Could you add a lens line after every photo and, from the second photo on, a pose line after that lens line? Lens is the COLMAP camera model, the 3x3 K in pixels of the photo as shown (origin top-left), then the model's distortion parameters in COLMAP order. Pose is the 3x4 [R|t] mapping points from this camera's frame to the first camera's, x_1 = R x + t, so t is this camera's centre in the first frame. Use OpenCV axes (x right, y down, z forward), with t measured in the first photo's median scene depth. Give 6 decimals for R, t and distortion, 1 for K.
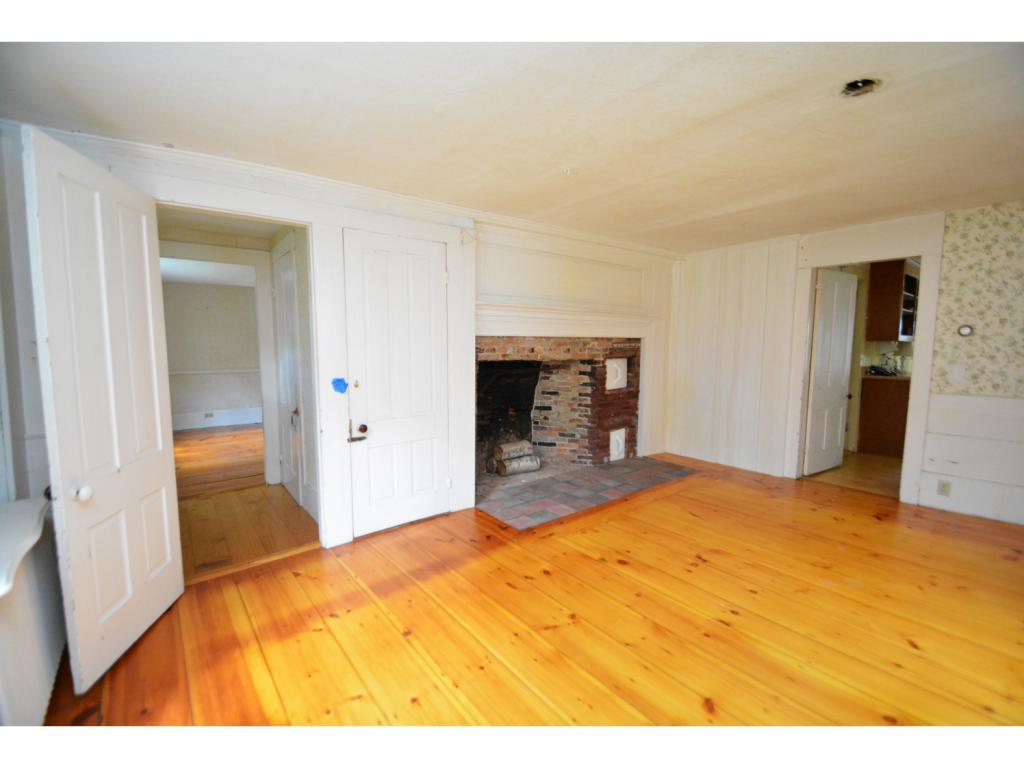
lens RADIAL K [[447.6, 0, 508.2], [0, 447.6, 394.4], [0, 0, 1]] dist [0.001721, -0.007959]
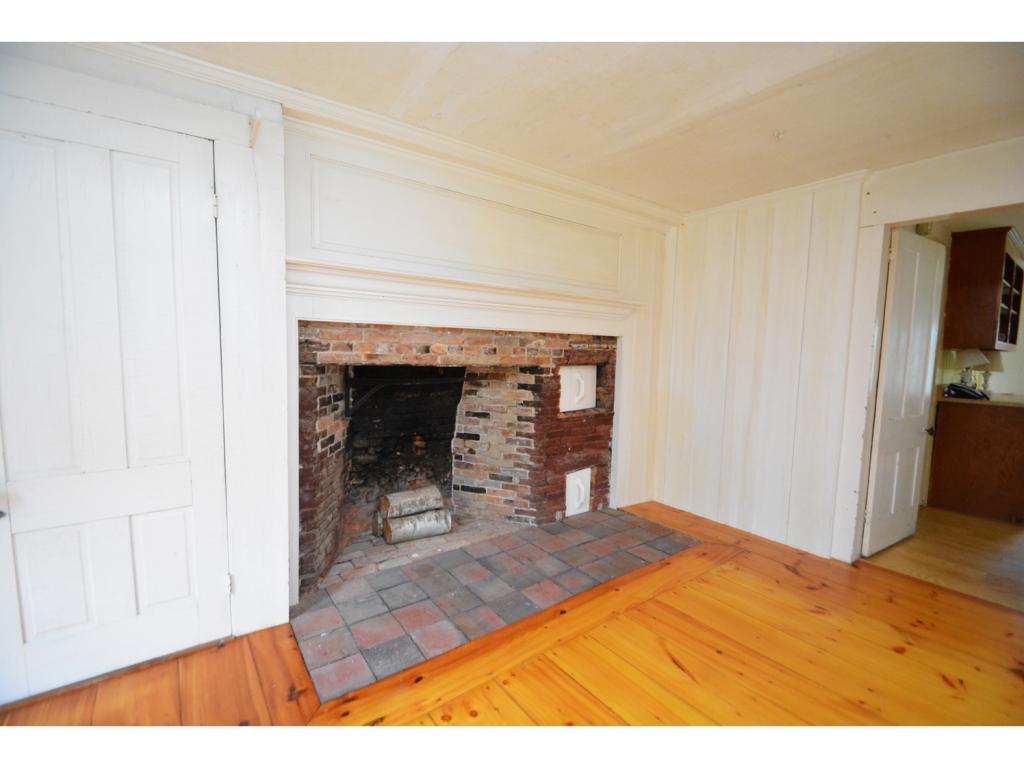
lens RADIAL K [[447.6, 0, 509.5], [0, 447.6, 391.5], [0, 0, 1]] dist [0.001721, -0.007959]
pose [[0.999499, 0.023265, -0.021446, 0.166783], [-0.023632, 0.999576, -0.017022, -0.029161], [0.021041, 0.017520, 0.999625, 0.348760]]
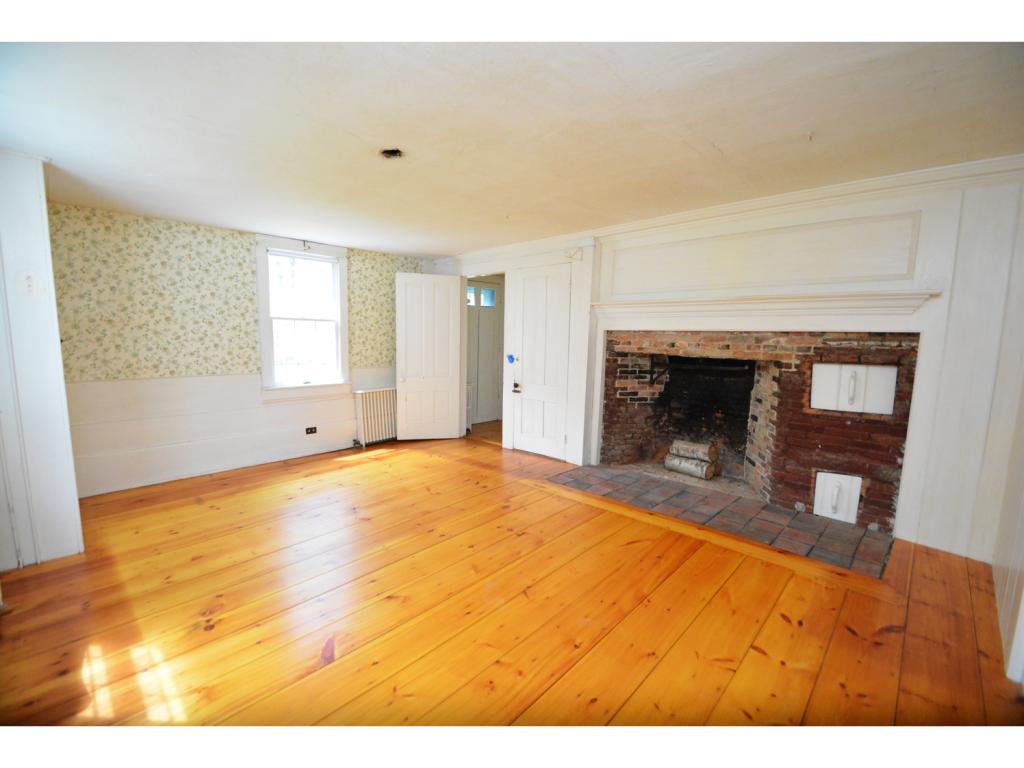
lens RADIAL K [[447.6, 0, 495.3], [0, 447.6, 389.2], [0, 0, 1]] dist [0.001721, -0.007959]
pose [[0.131114, 0.129151, -0.982919, 0.881533], [-0.119174, 0.986341, 0.113704, -0.061947], [0.984178, 0.102230, 0.144715, 0.445158]]
